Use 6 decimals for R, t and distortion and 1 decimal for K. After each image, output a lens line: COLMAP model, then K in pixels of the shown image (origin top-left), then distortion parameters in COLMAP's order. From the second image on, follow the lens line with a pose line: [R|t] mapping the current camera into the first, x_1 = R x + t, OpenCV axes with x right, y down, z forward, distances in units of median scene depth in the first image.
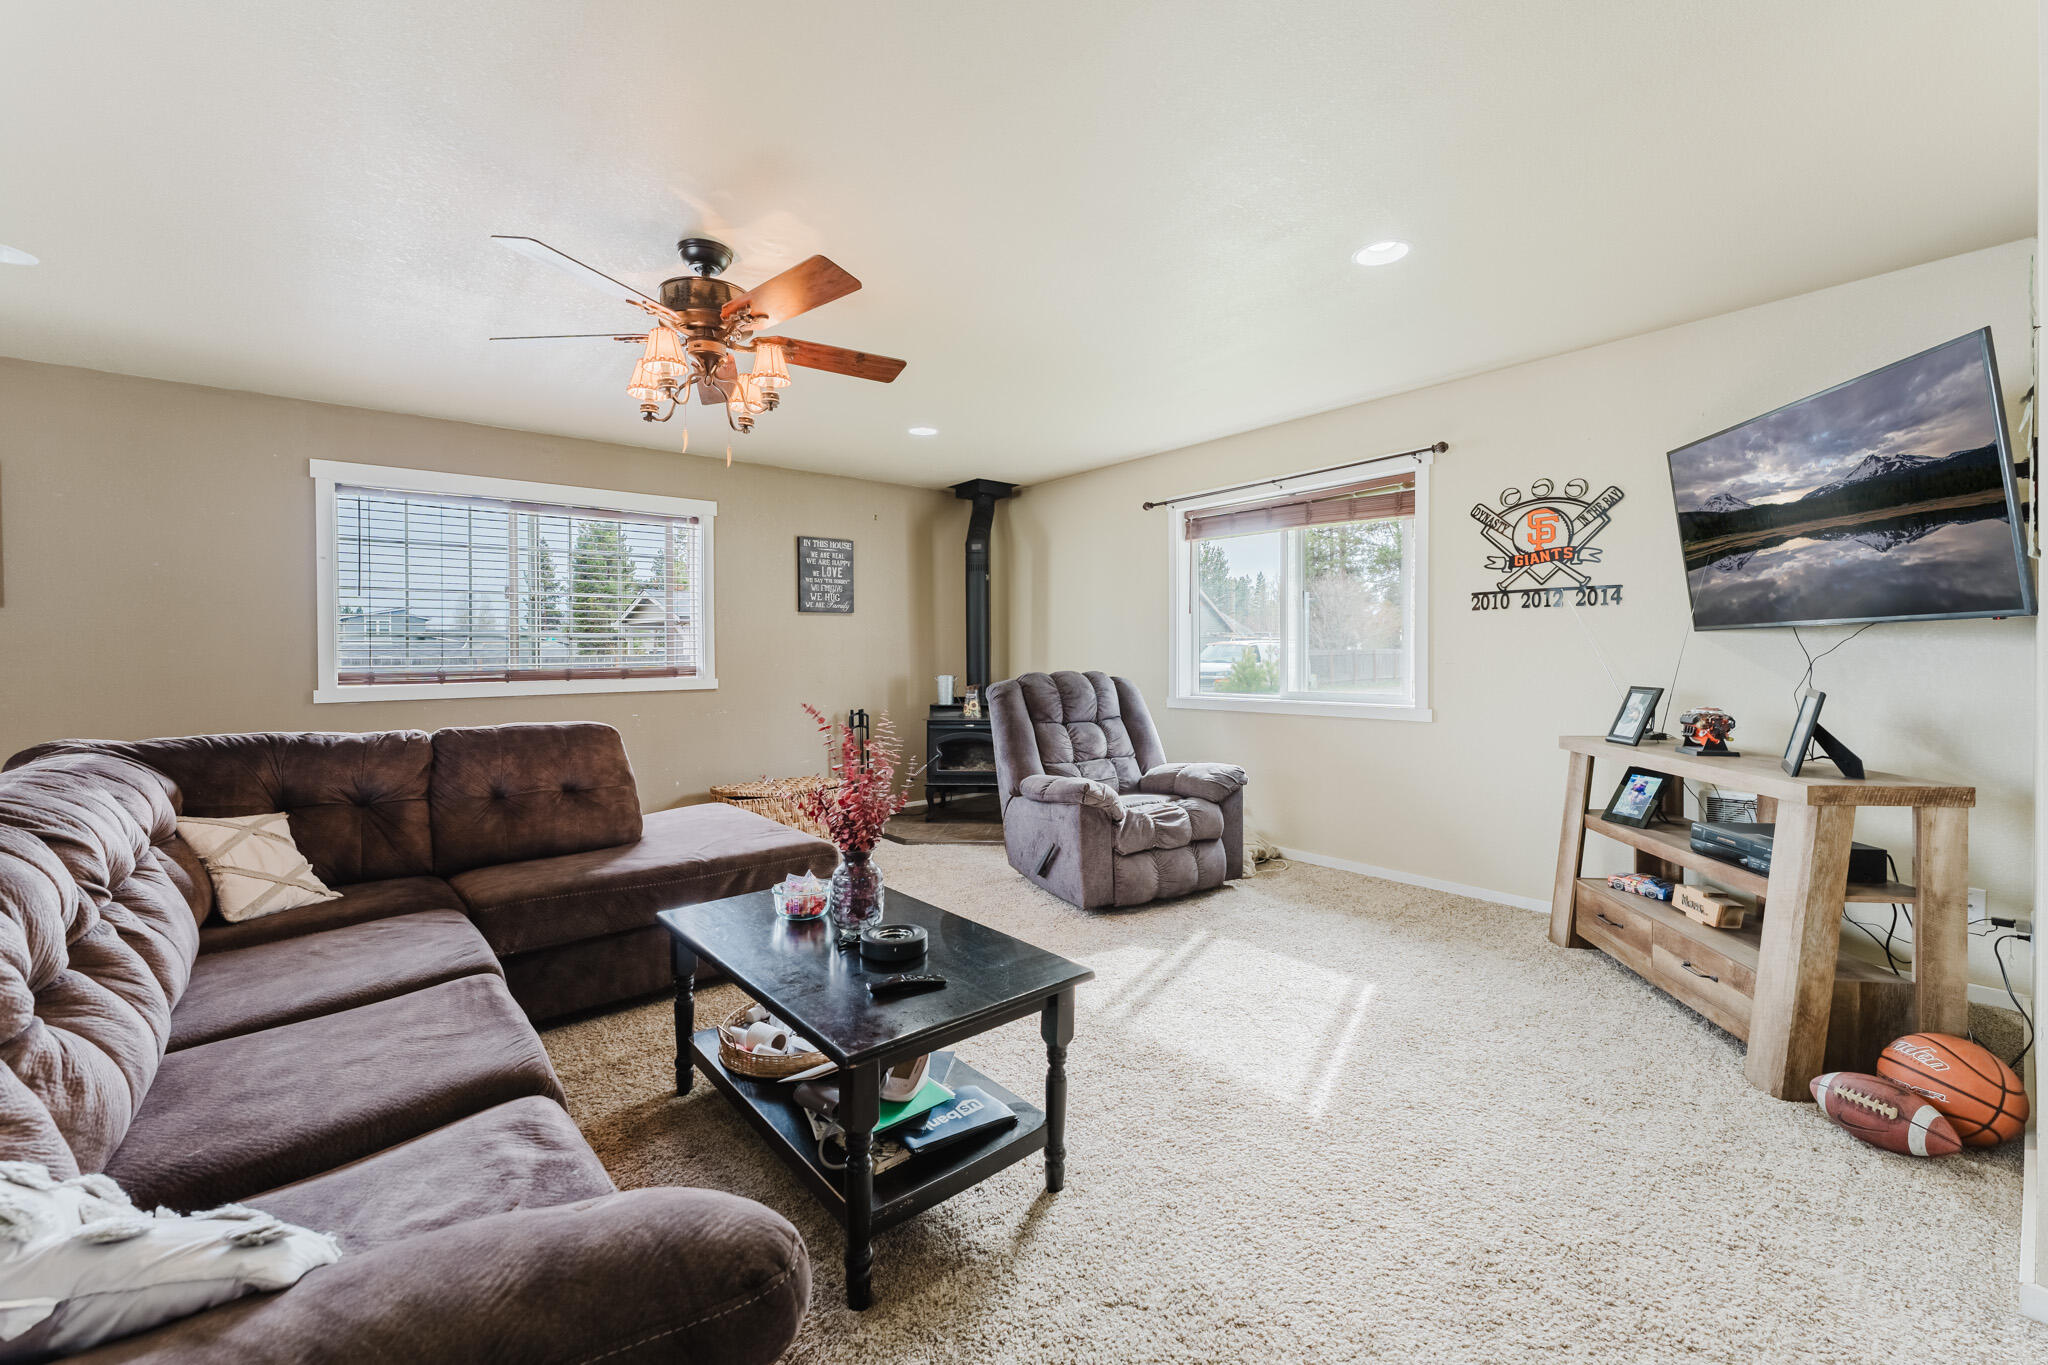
lens RADIAL K [[841.7, 0, 1005.8], [0, 841.7, 664.5], [0, 0, 1]] dist [-0.004683, 0.001900]
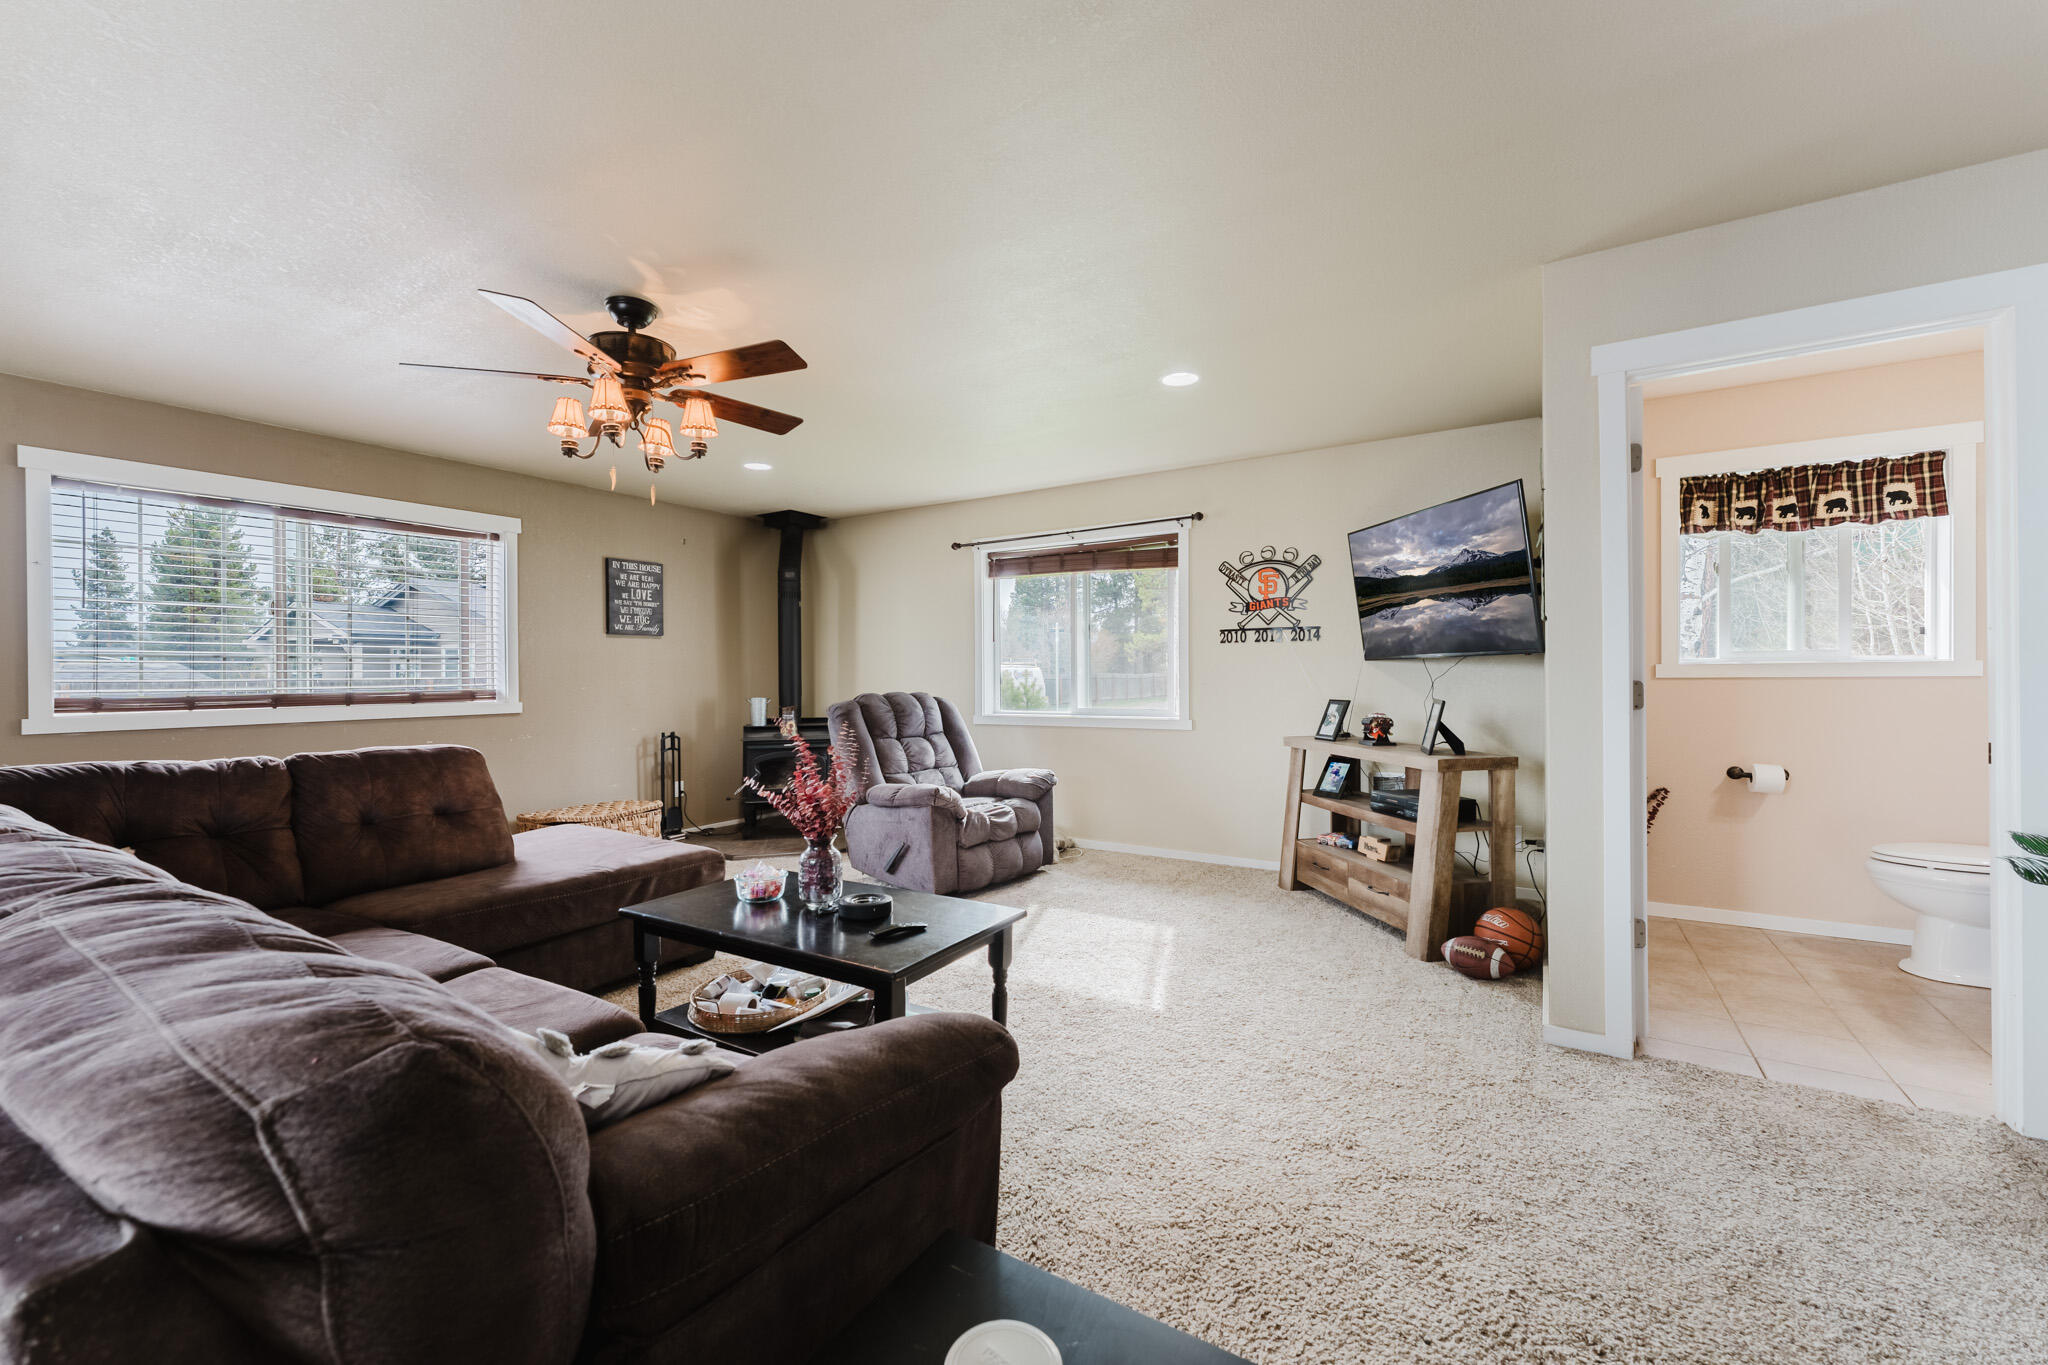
lens RADIAL K [[841.7, 0, 1016.3], [0, 841.7, 679.1], [0, 0, 1]] dist [-0.004683, 0.001900]
pose [[0.946708, -0.000402, 0.322094, -0.219321], [0.004005, 0.999937, -0.010525, 0.004981], [-0.322070, 0.011254, 0.946649, -0.174584]]
